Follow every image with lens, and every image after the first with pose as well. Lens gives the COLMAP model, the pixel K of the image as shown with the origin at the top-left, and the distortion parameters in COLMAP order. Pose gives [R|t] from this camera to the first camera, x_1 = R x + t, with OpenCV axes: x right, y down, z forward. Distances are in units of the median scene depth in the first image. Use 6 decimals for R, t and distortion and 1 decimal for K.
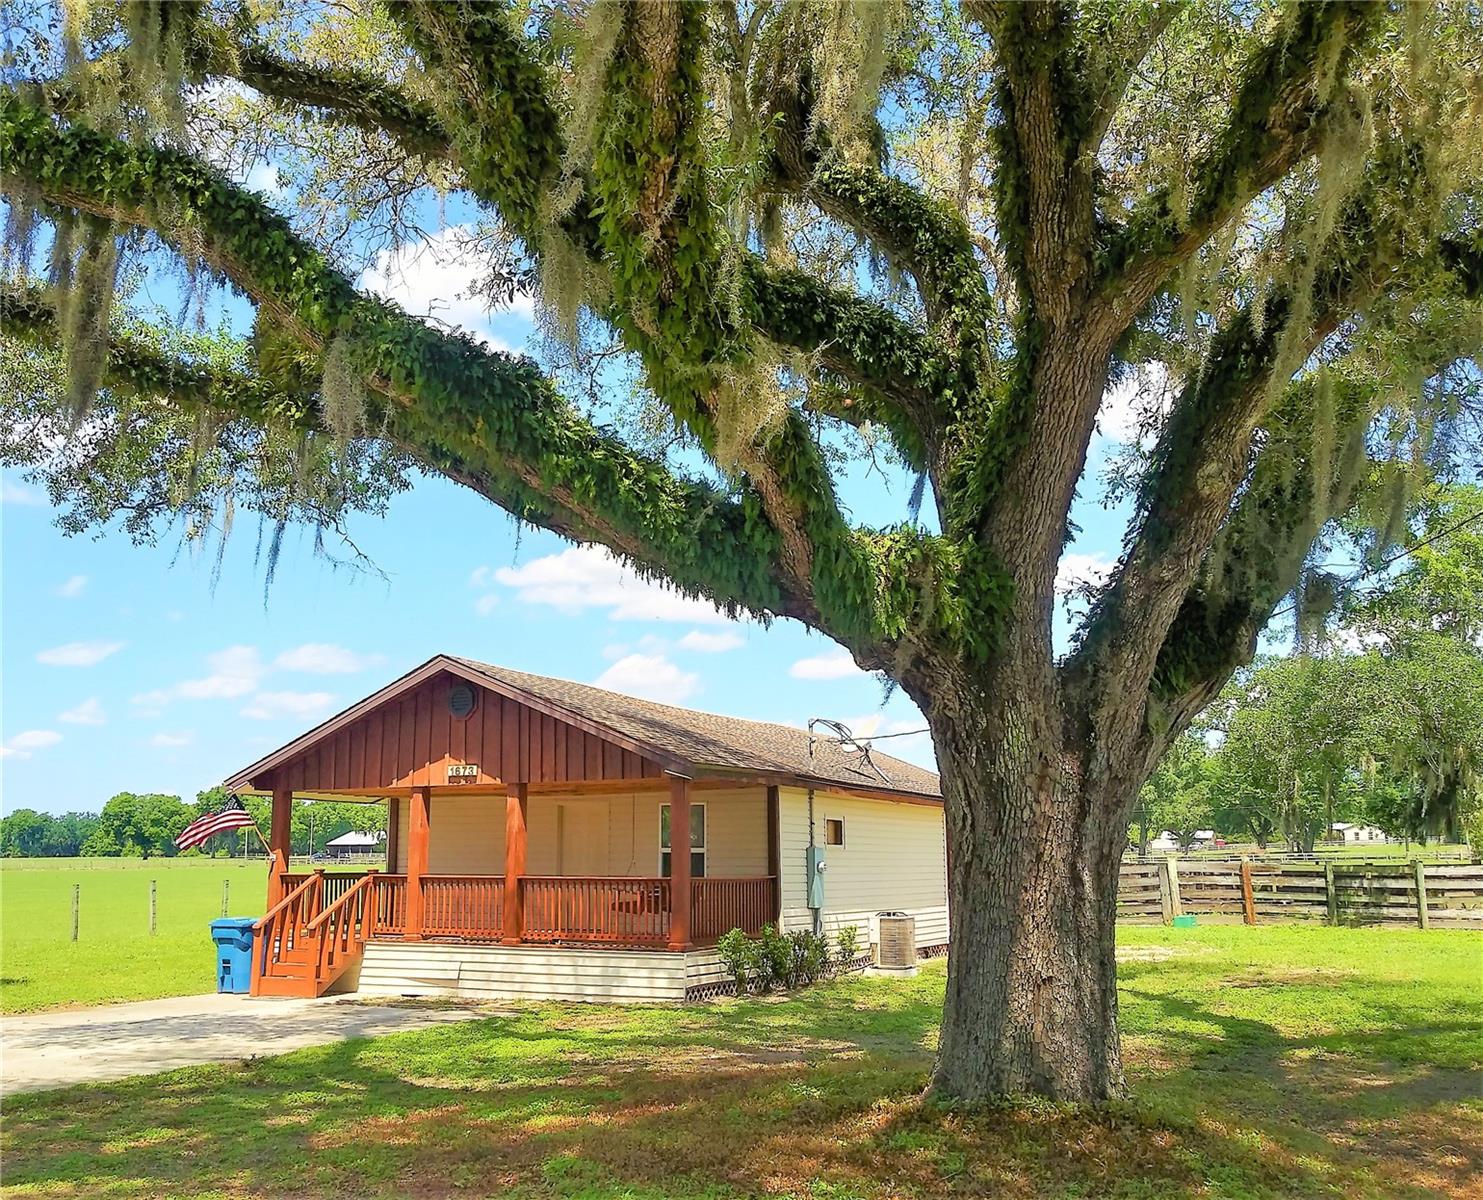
lens RADIAL K [[1327.6, 0, 741.5], [0, 1327.6, 600.0], [0, 0, 1]] dist [0.001495, 0.000586]
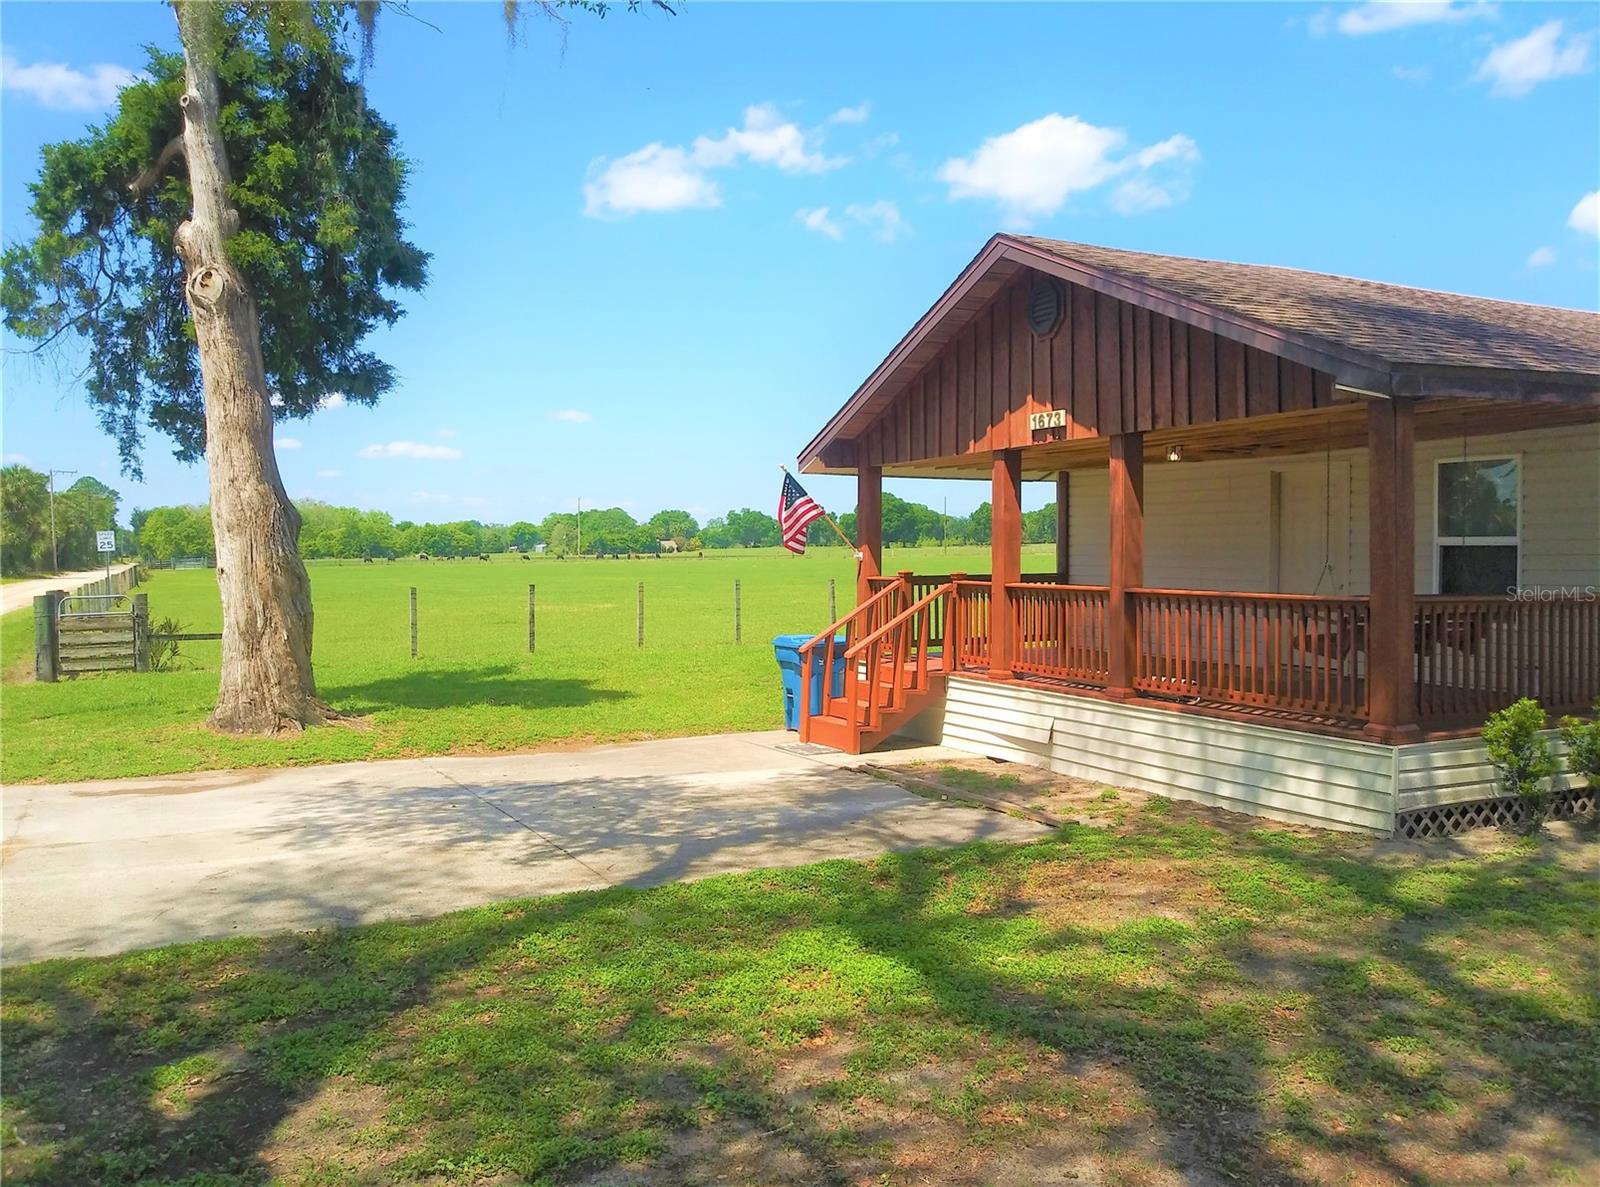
lens RADIAL K [[1304.5, 0, 800.0], [0, 1304.5, 593.5], [0, 0, 1]] dist [0.014234, 0.006405]
pose [[0.787965, 0.014942, -0.615539, 0.078545], [0.125094, 0.974971, 0.183802, 0.082917], [0.602879, -0.221829, 0.766374, 0.454921]]
